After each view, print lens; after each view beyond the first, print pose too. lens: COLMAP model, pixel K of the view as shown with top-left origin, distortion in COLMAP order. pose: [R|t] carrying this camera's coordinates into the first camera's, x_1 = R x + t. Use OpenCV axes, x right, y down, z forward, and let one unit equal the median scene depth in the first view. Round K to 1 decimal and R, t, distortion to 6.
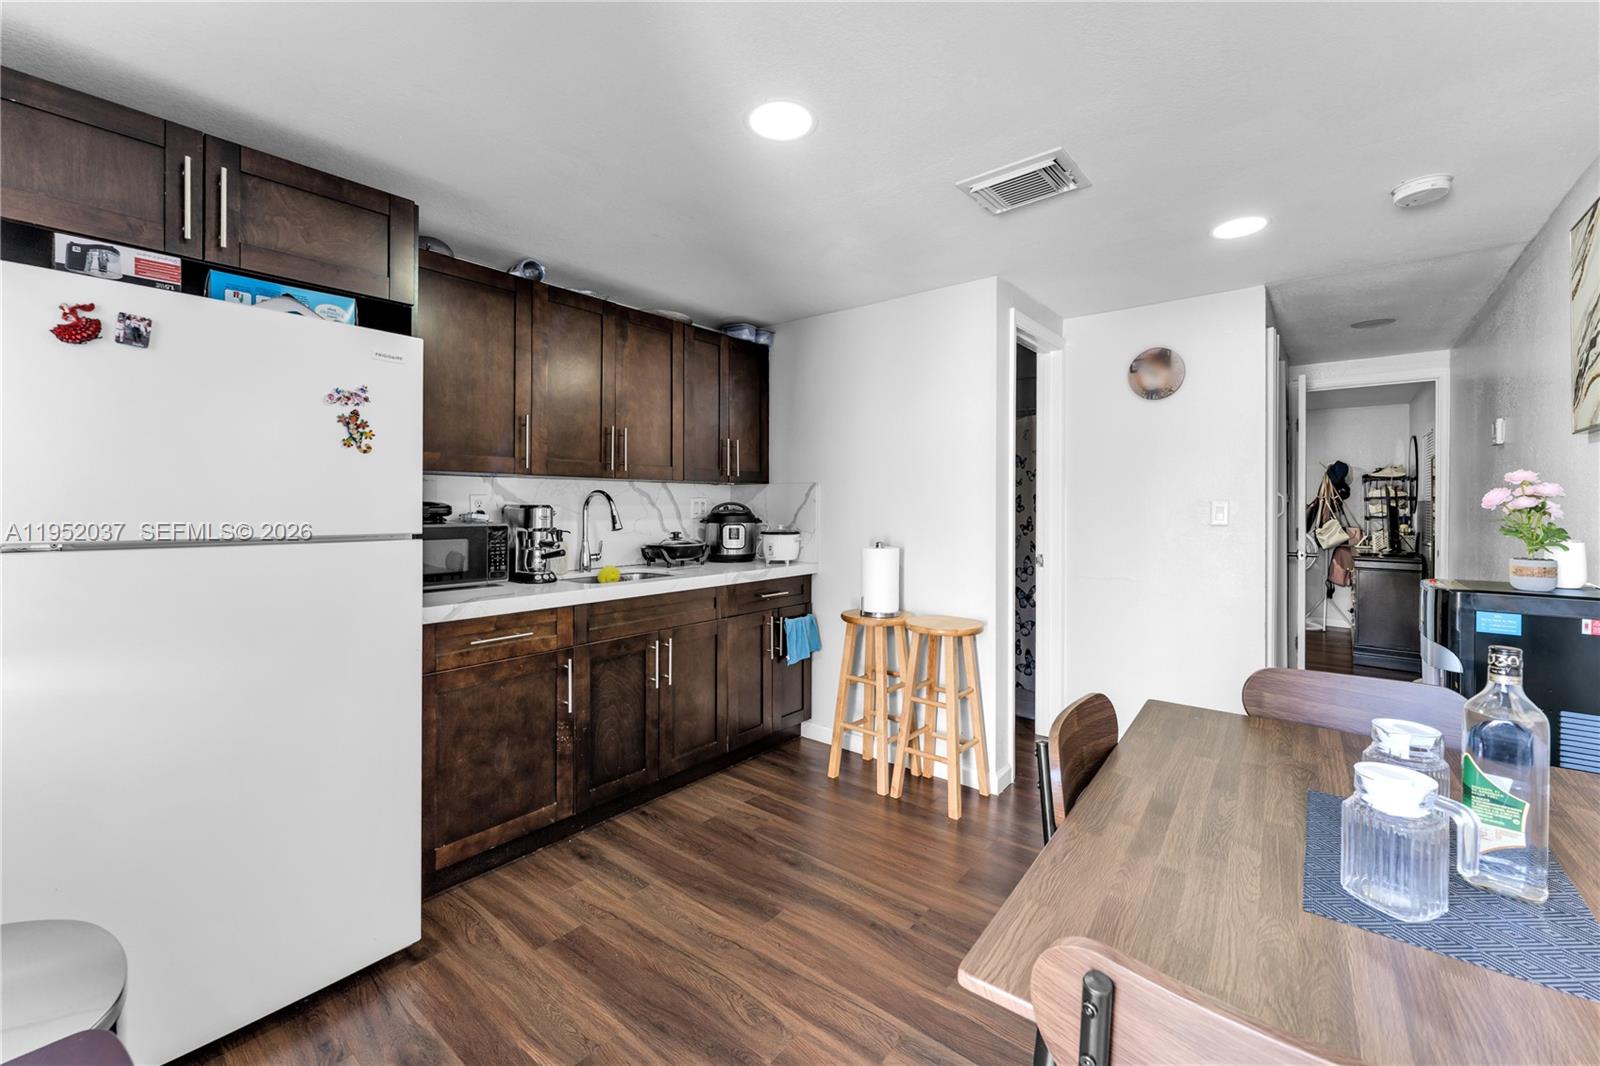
lens RADIAL K [[650.7, 0, 800.1], [0, 650.7, 504.8], [0, 0, 1]] dist [-0.011807, 0.000017]
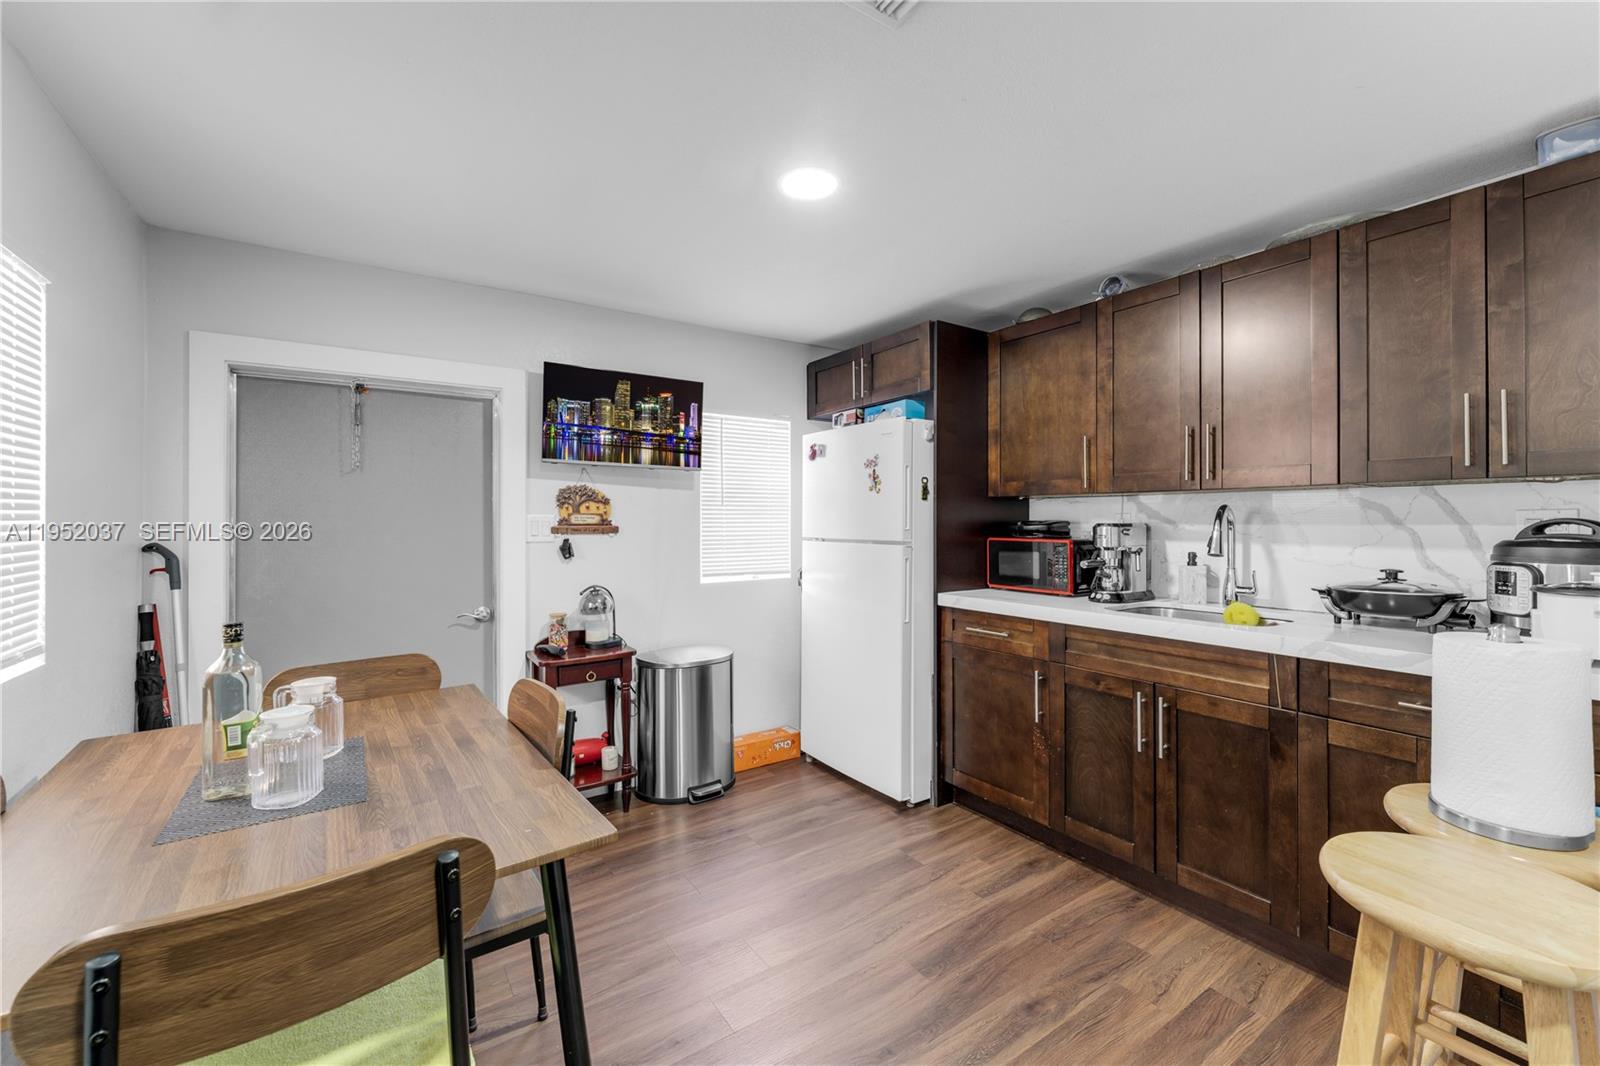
lens RADIAL K [[644.4, 0, 800.6], [0, 644.4, 517.6], [0, 0, 1]] dist [0.015155, 0.000032]
pose [[-0.279118, -0.005919, -0.960239, 0.752049], [0.001226, 0.999978, -0.006520, -0.002824], [0.960256, -0.002997, -0.279104, 0.921591]]
